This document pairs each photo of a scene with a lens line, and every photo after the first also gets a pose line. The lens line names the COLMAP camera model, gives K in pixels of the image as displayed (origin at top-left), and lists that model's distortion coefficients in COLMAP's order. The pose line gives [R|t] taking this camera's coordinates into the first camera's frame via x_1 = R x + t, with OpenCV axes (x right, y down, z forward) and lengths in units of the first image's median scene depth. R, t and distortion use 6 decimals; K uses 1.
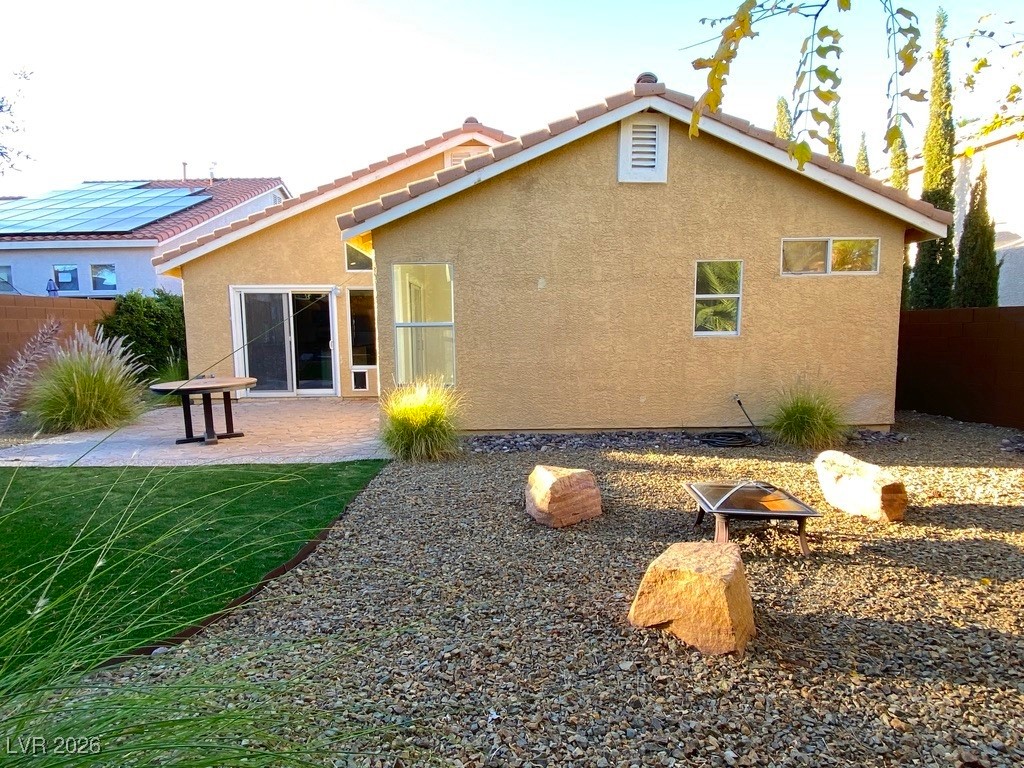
lens RADIAL K [[574.7, 0, 512.0], [0, 574.7, 384.0], [0, 0, 1]] dist [0.066417, -0.061802]
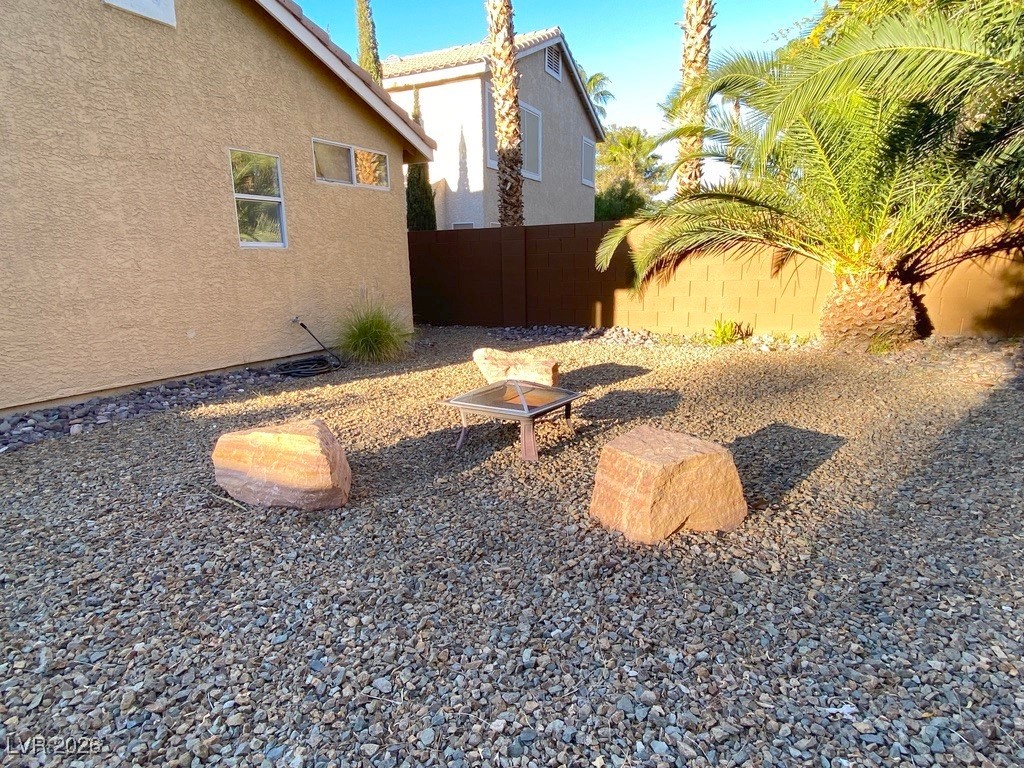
lens RADIAL K [[579.8, 0, 512.0], [0, 579.8, 384.0], [0, 0, 1]] dist [0.028505, -0.027310]
pose [[0.517585, -0.179480, 0.836596, -0.196124], [0.098784, 0.983749, 0.149934, 0.018255], [-0.849910, 0.005039, 0.526903, 0.267406]]
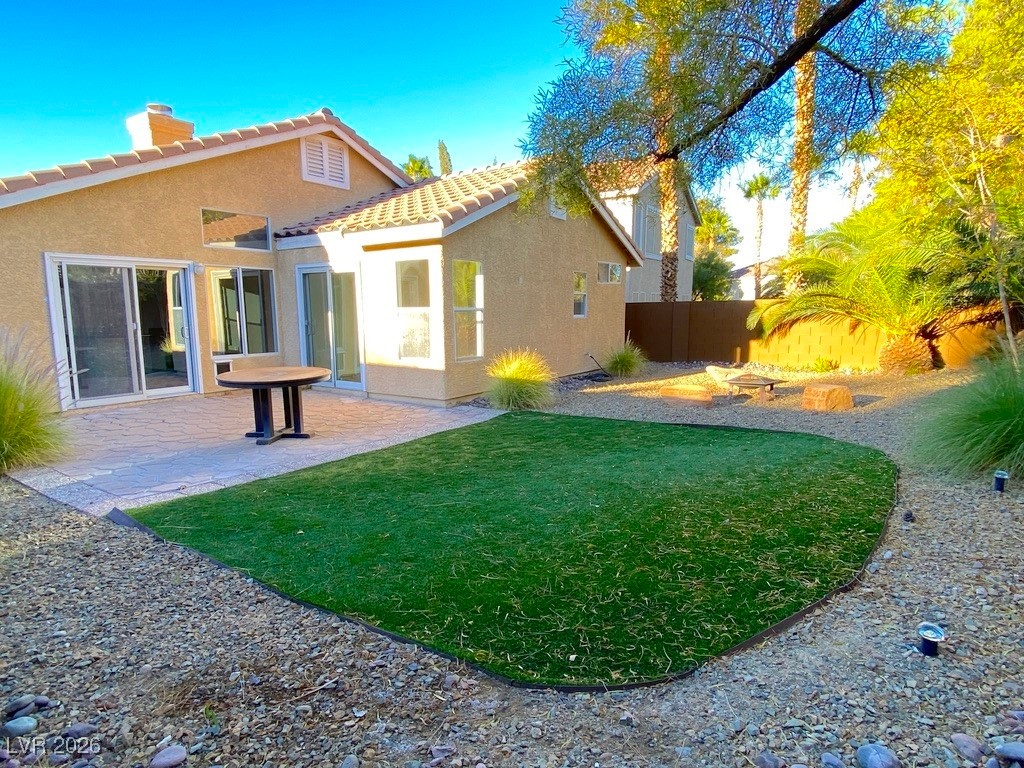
lens RADIAL K [[574.7, 0, 512.0], [0, 574.7, 384.0], [0, 0, 1]] dist [0.066417, -0.061802]
pose [[0.592262, -0.097758, 0.799793, -1.099853], [0.082614, 0.994749, 0.060409, -0.009652], [-0.801499, 0.030296, 0.597228, 0.186361]]
